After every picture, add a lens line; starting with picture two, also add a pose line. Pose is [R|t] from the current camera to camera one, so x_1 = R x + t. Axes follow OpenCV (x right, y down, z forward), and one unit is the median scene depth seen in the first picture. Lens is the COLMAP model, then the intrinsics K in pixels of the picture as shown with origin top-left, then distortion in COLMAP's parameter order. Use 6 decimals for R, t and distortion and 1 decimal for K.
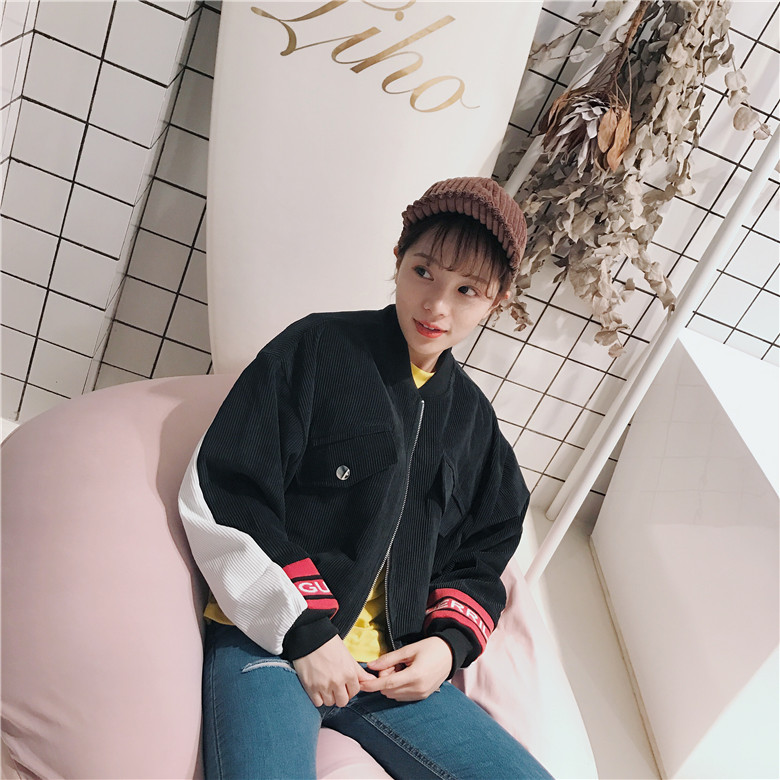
lens RADIAL K [[868.5, 0, 406.8], [0, 868.5, 405.3], [0, 0, 1]] dist [-0.005763, 0.025124]
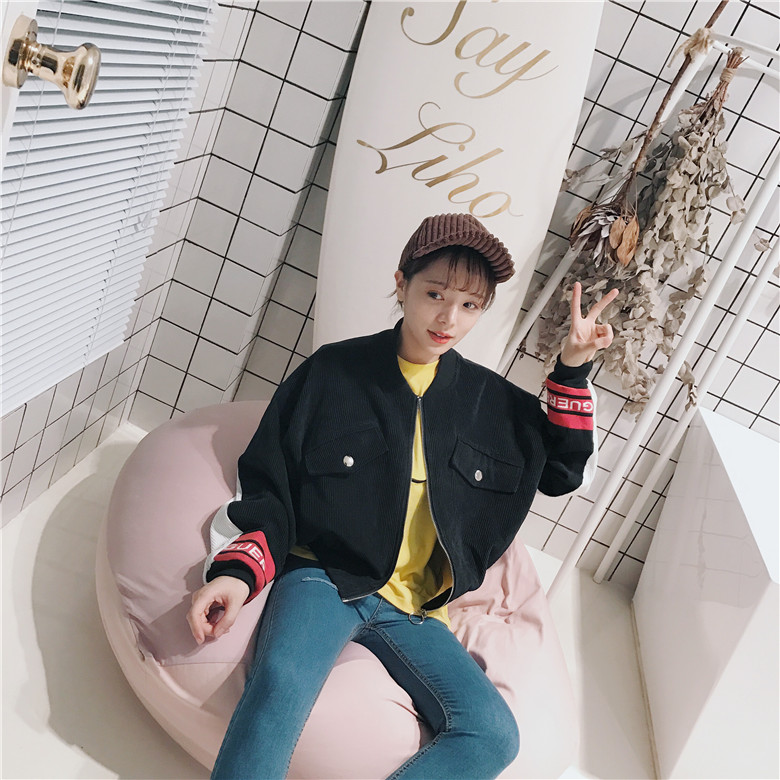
lens RADIAL K [[864.5, 0, 406.7], [0, 864.5, 393.2], [0, 0, 1]] dist [0.019845, -0.035664]
pose [[0.984461, 0.057940, -0.165767, 0.137580], [-0.088320, 0.979281, -0.182233, 0.171969], [0.151773, 0.194042, 0.969181, -0.245074]]
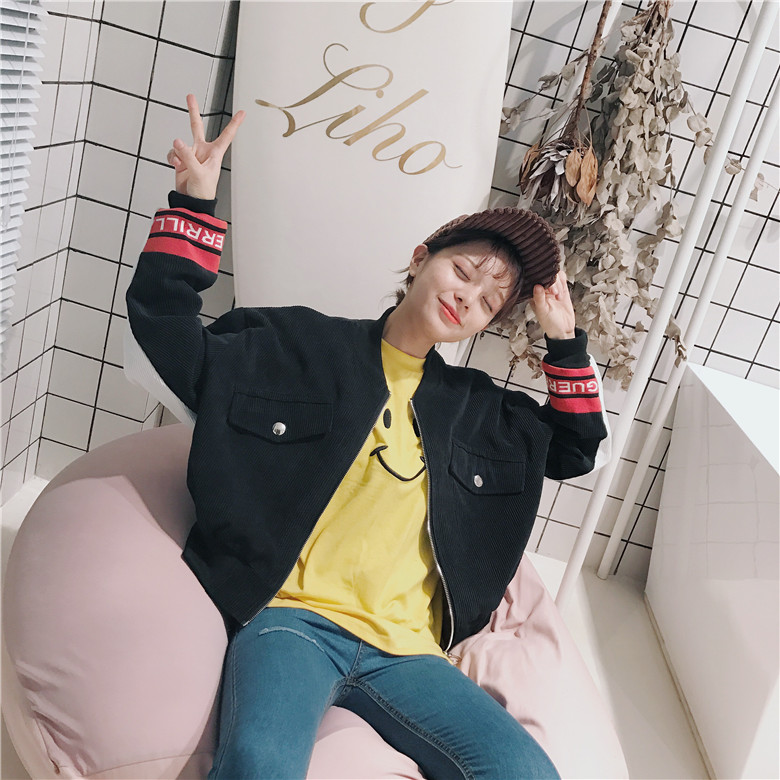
lens RADIAL K [[864.5, 0, 406.7], [0, 864.5, 393.2], [0, 0, 1]] dist [0.019845, -0.035664]
pose [[0.989721, -0.091068, -0.110264, 0.105591], [0.065910, 0.974732, -0.213433, 0.177526], [0.126915, 0.203972, 0.970715, -0.049367]]
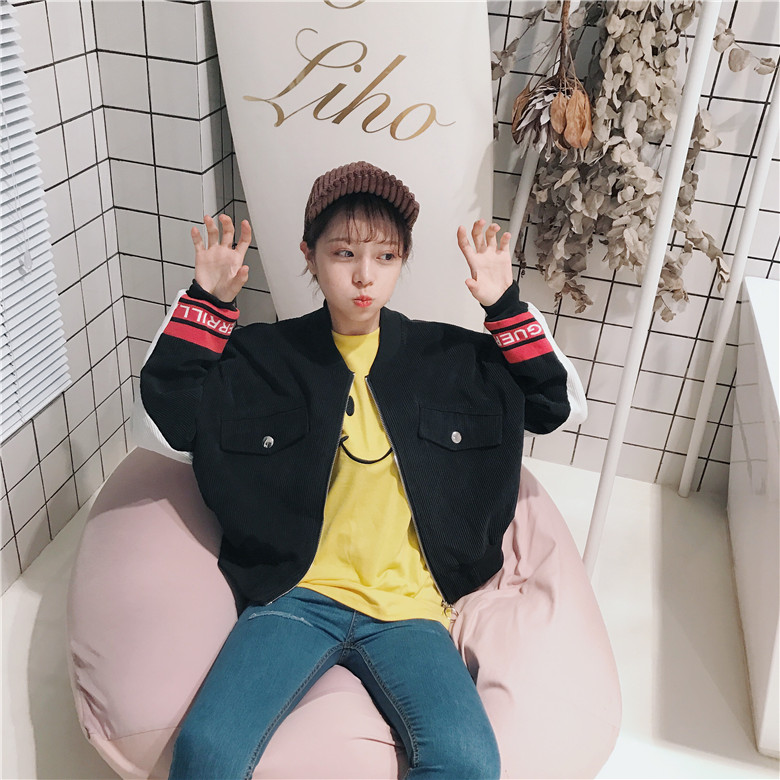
lens RADIAL K [[862.9, 0, 390.0], [0, 862.9, 390.0], [0, 0, 1]] dist [-0.000220, 0.022664]
pose [[0.913311, -0.145587, -0.380351, 0.365615], [0.122717, 0.988893, -0.083846, 0.078983], [0.388333, 0.029902, 0.921034, -0.048659]]
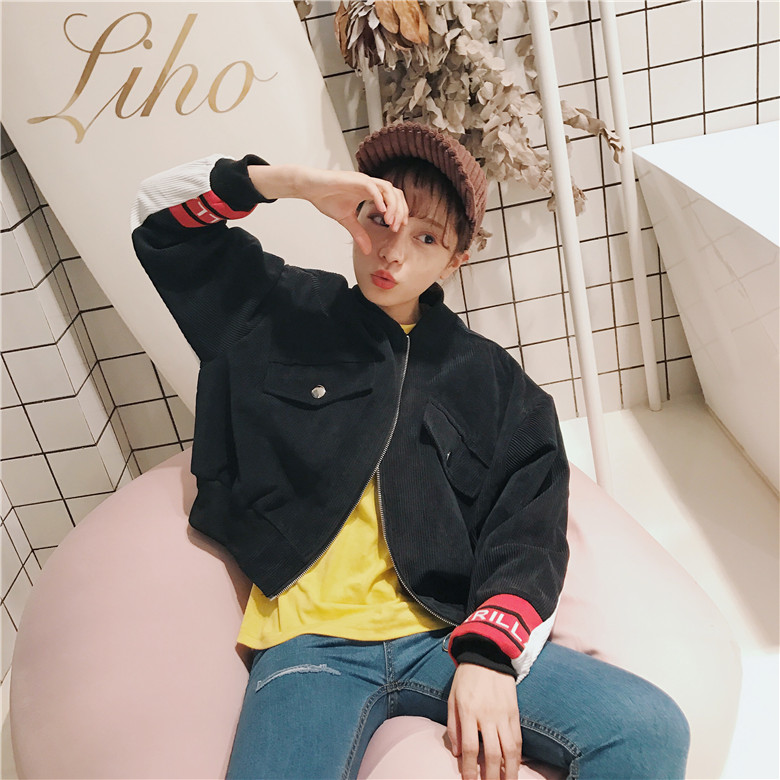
lens RADIAL K [[862.9, 0, 390.0], [0, 862.9, 390.0], [0, 0, 1]] dist [-0.000220, 0.022664]
pose [[0.829524, -0.507732, -0.232591, 0.224498], [0.486334, 0.861477, -0.146069, 0.160689], [0.274536, 0.008051, 0.961543, 0.098859]]
